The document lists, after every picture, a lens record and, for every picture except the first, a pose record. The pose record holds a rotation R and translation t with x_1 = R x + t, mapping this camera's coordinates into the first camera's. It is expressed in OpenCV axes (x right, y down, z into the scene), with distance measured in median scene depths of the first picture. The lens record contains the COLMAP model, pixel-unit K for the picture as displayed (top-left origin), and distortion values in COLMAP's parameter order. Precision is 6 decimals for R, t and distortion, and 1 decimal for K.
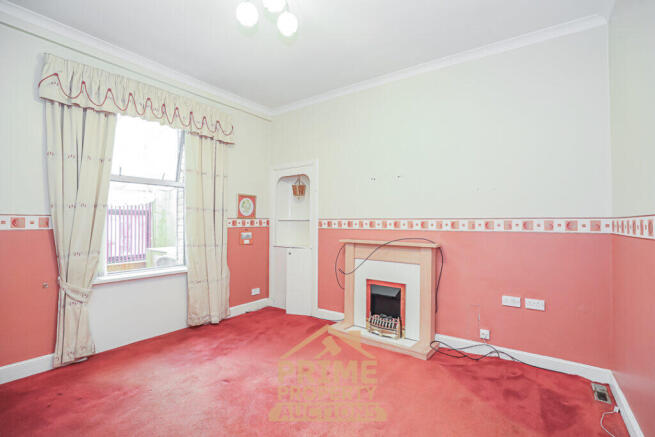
lens RADIAL K [[310.4, 0, 325.3], [0, 310.4, 218.3], [0, 0, 1]] dist [-0.000250, 0.000269]
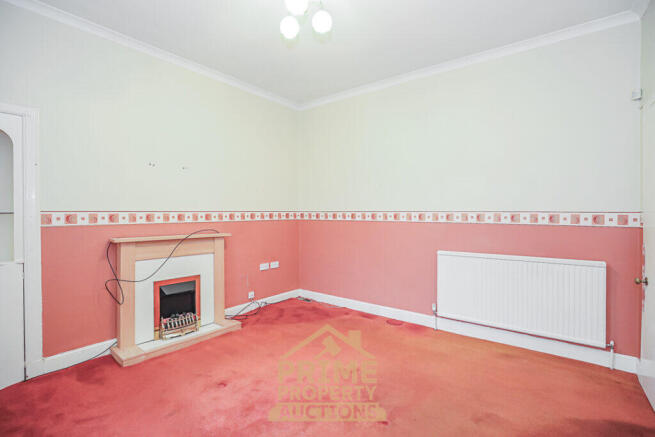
lens RADIAL K [[310.4, 0, 325.3], [0, 310.4, 218.3], [0, 0, 1]] dist [-0.000250, 0.000269]
pose [[0.053303, -0.017609, 0.998423, -0.772683], [-0.006329, 0.999818, 0.017972, 0.003102], [-0.998558, -0.007277, 0.053182, 0.548457]]
